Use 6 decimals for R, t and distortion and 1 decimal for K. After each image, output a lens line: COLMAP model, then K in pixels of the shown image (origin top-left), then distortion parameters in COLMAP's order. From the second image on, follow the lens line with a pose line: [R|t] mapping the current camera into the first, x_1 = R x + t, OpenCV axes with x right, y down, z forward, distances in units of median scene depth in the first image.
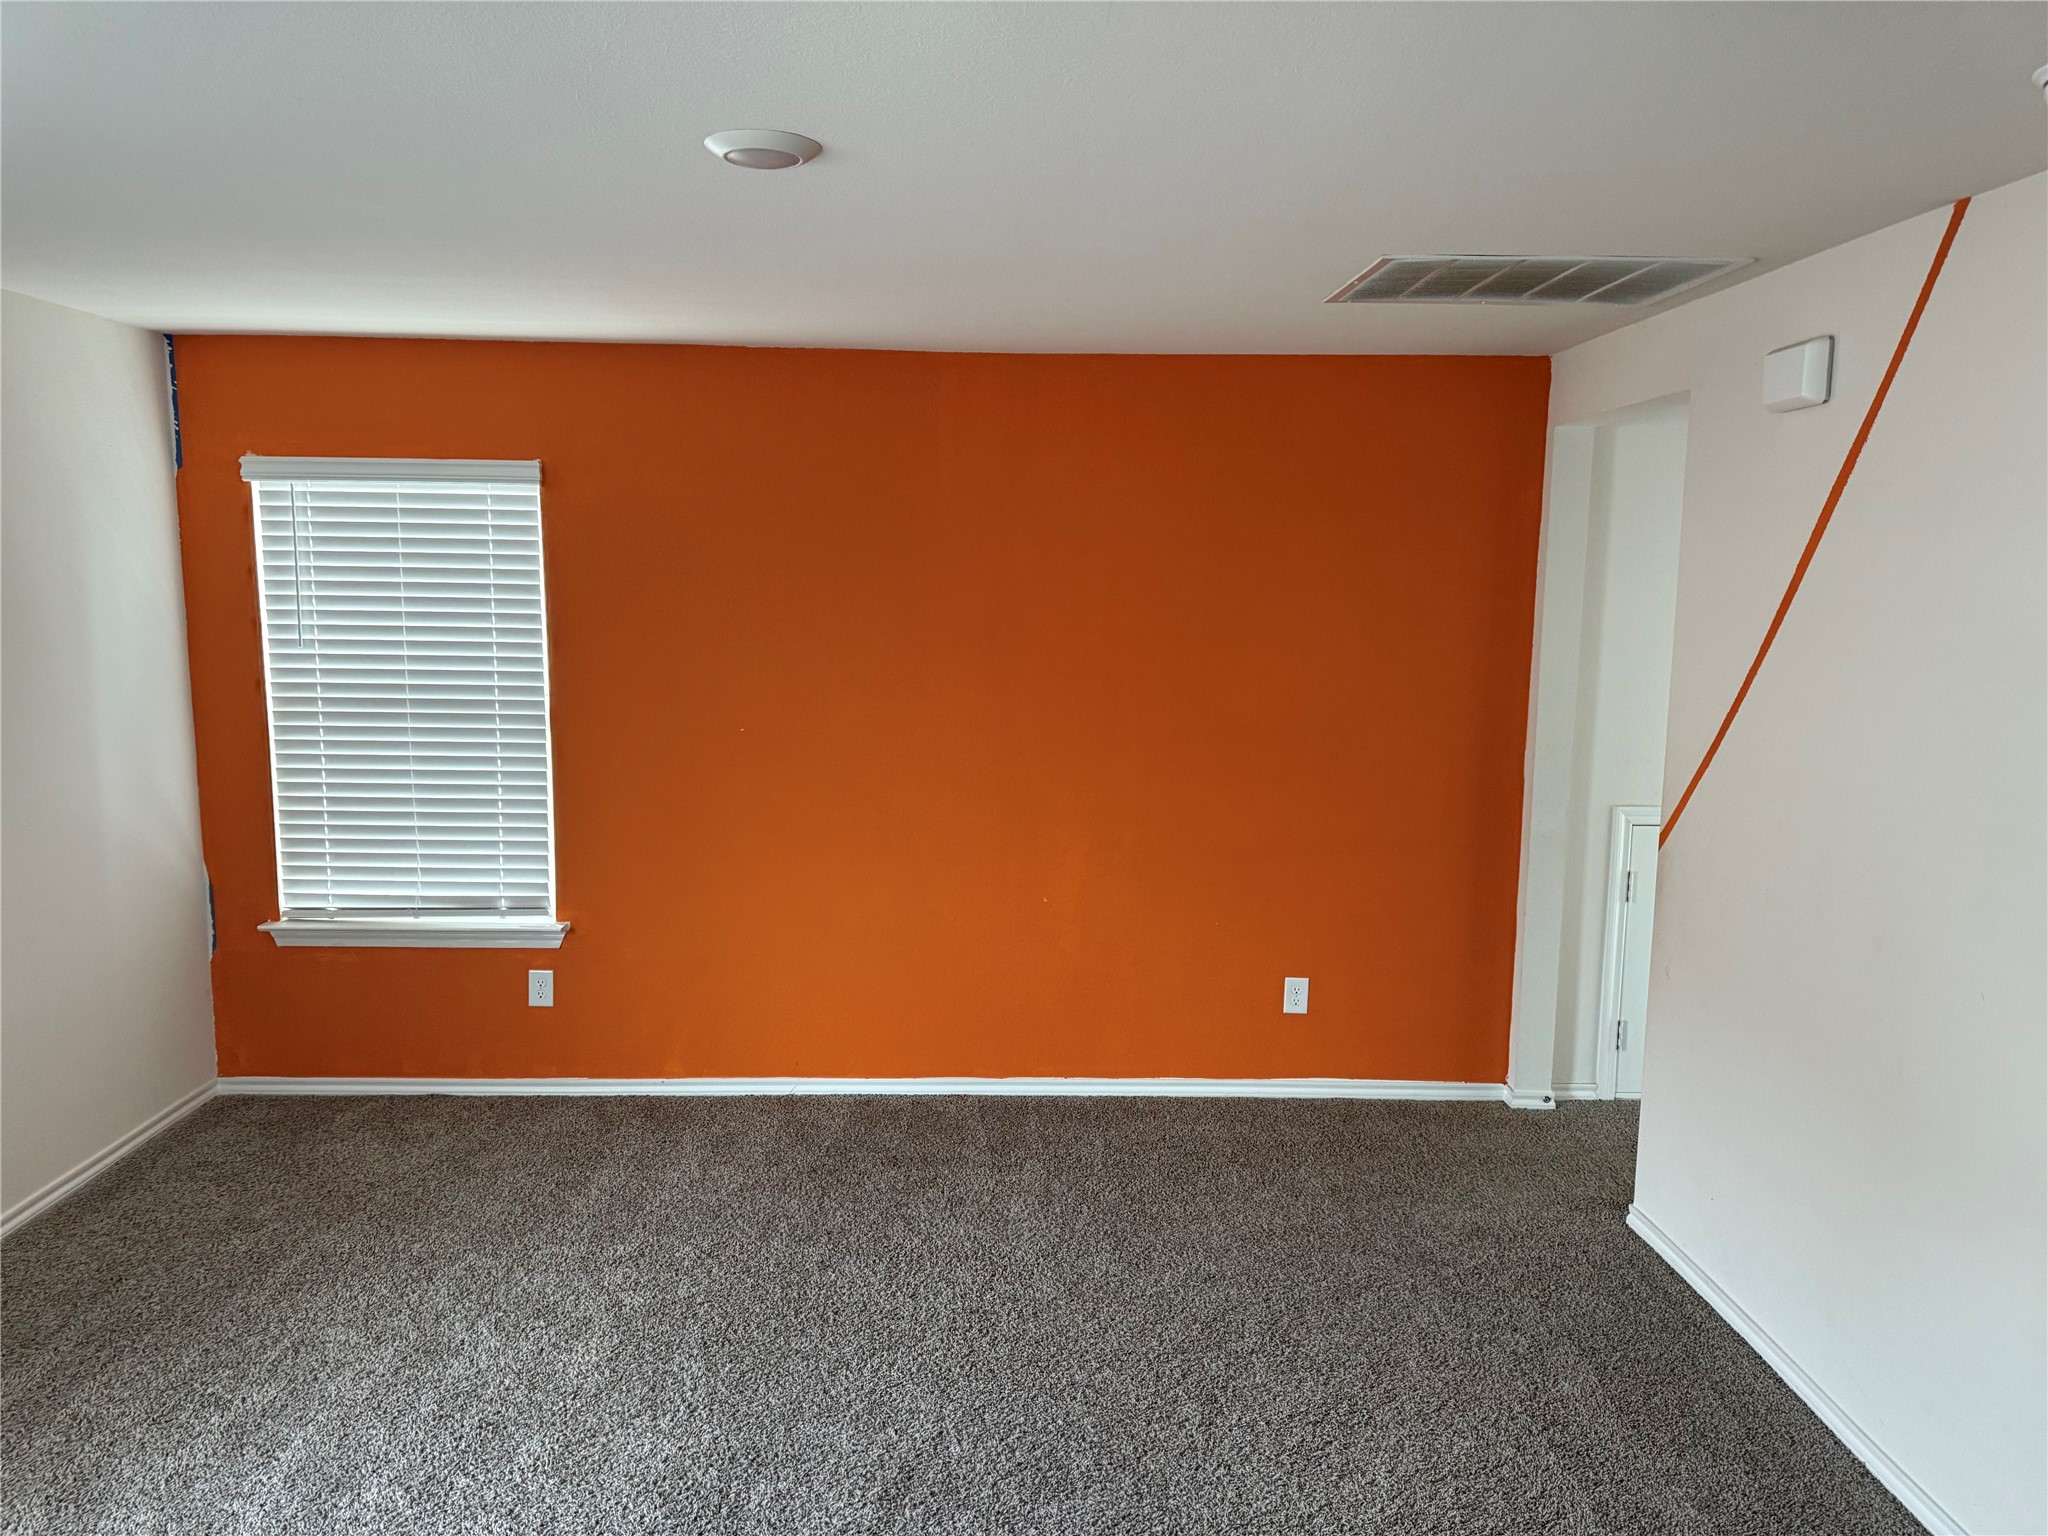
lens RADIAL K [[1397.7, 0, 1039.5], [0, 1397.7, 762.9], [0, 0, 1]] dist [-0.025423, -0.017288]
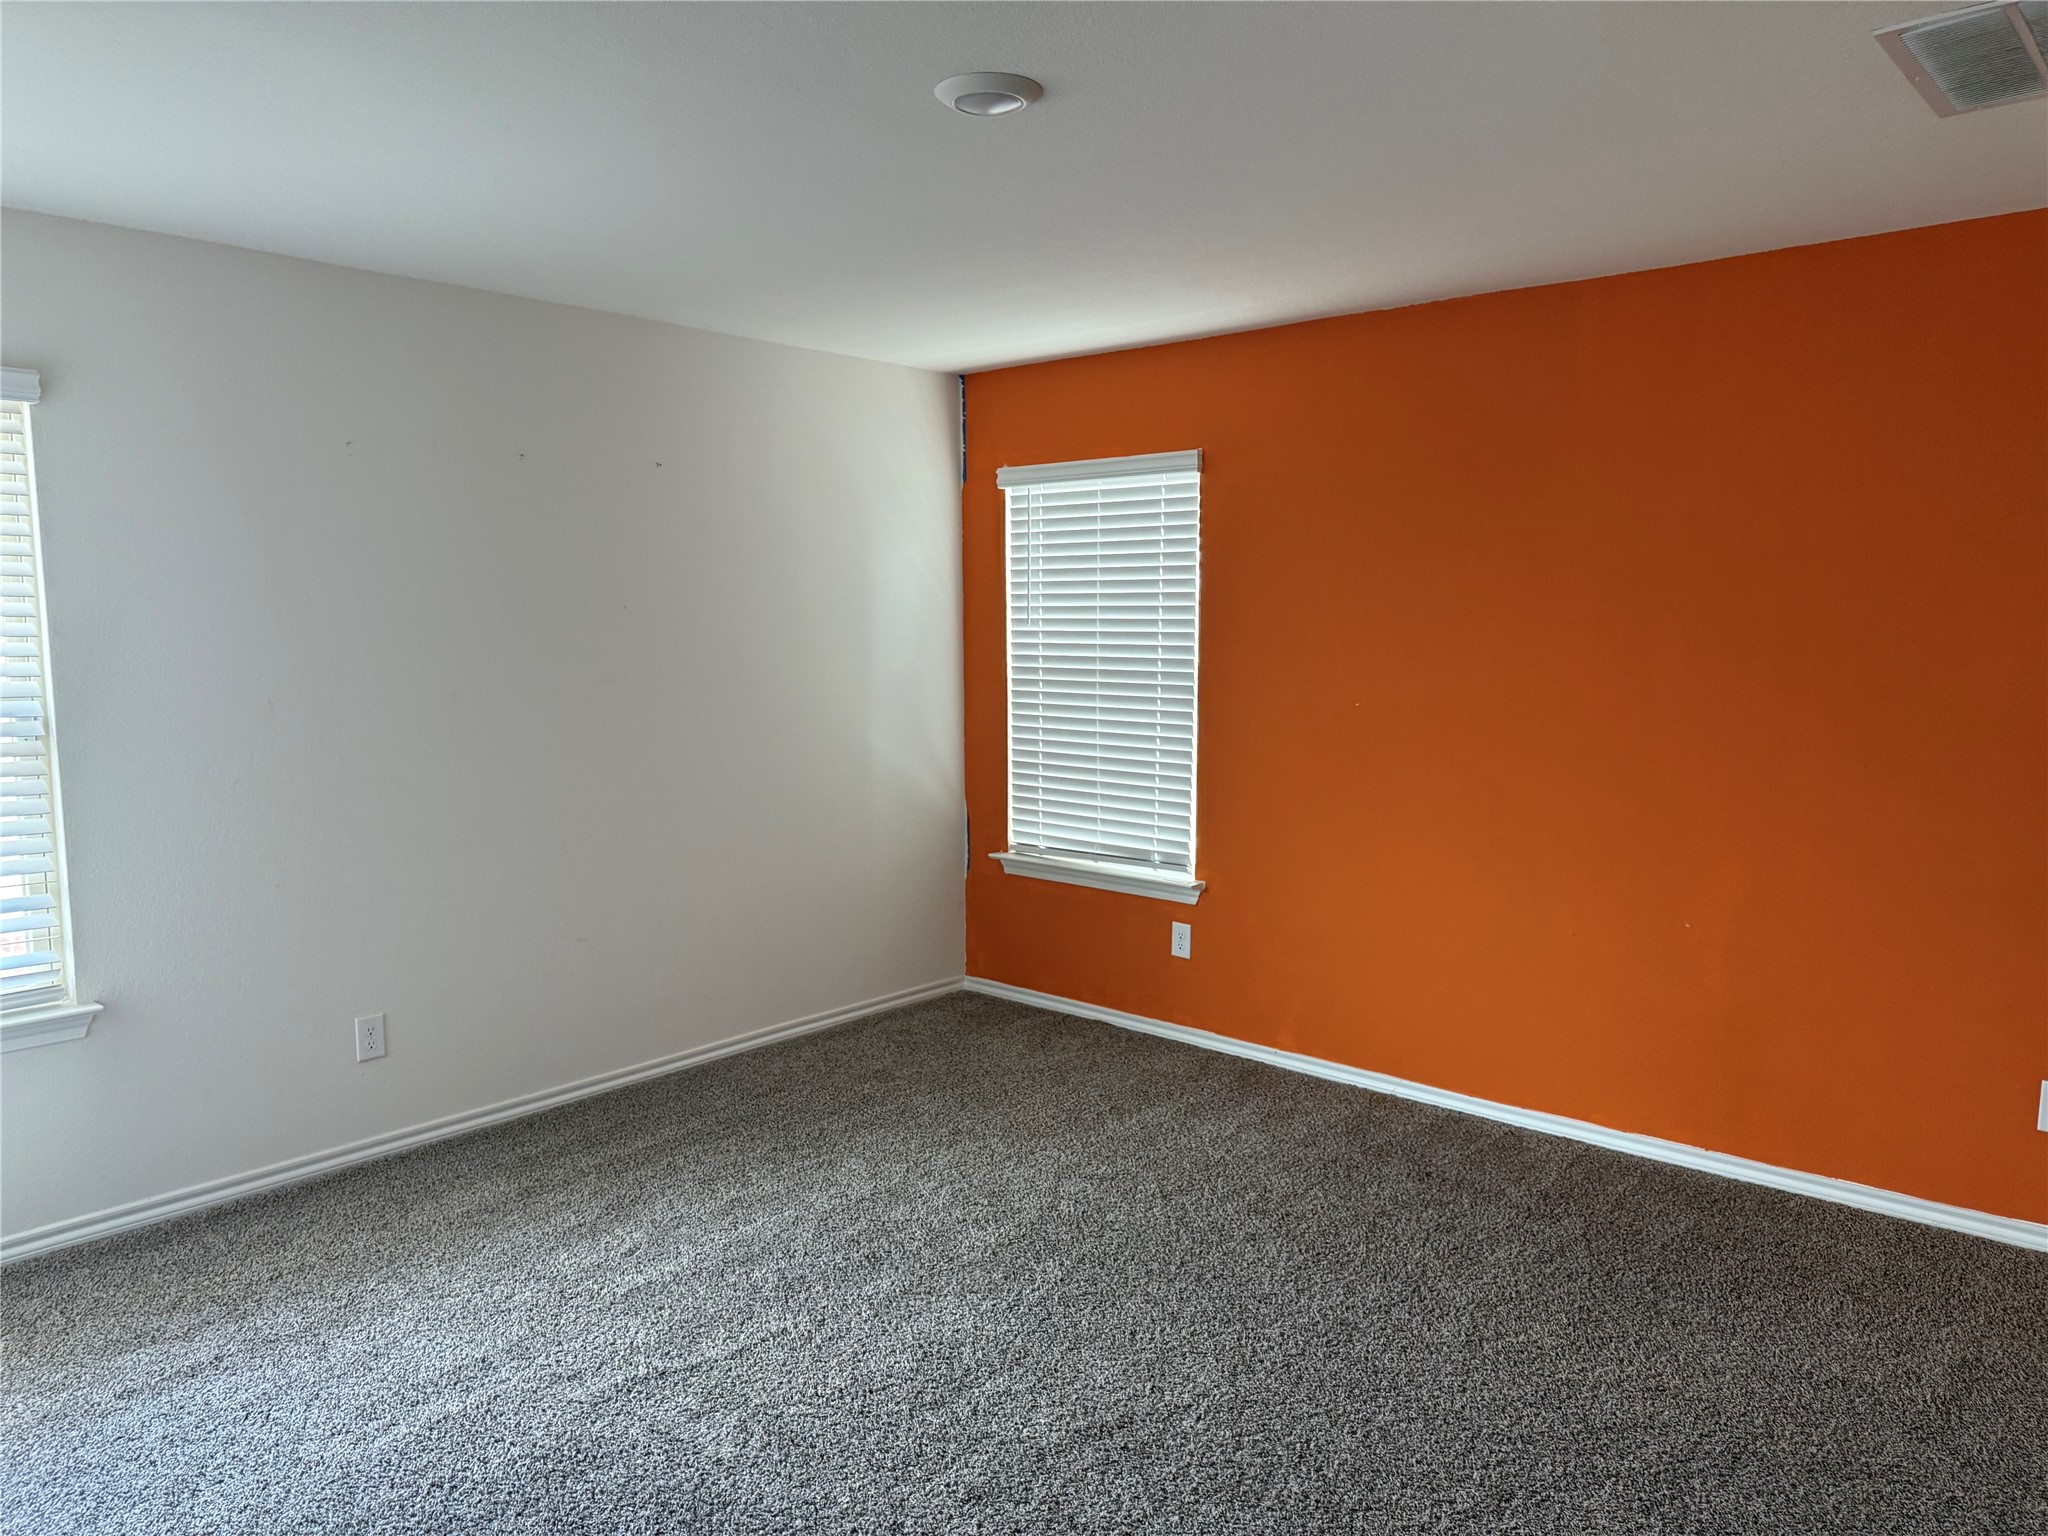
lens RADIAL K [[1397.7, 0, 1031.5], [0, 1397.7, 766.8], [0, 0, 1]] dist [-0.025423, -0.017288]
pose [[0.706350, 0.058625, -0.705431, 0.319927], [-0.074983, 0.997154, 0.007788, 0.028856], [0.703880, 0.047394, 0.708736, 0.149729]]
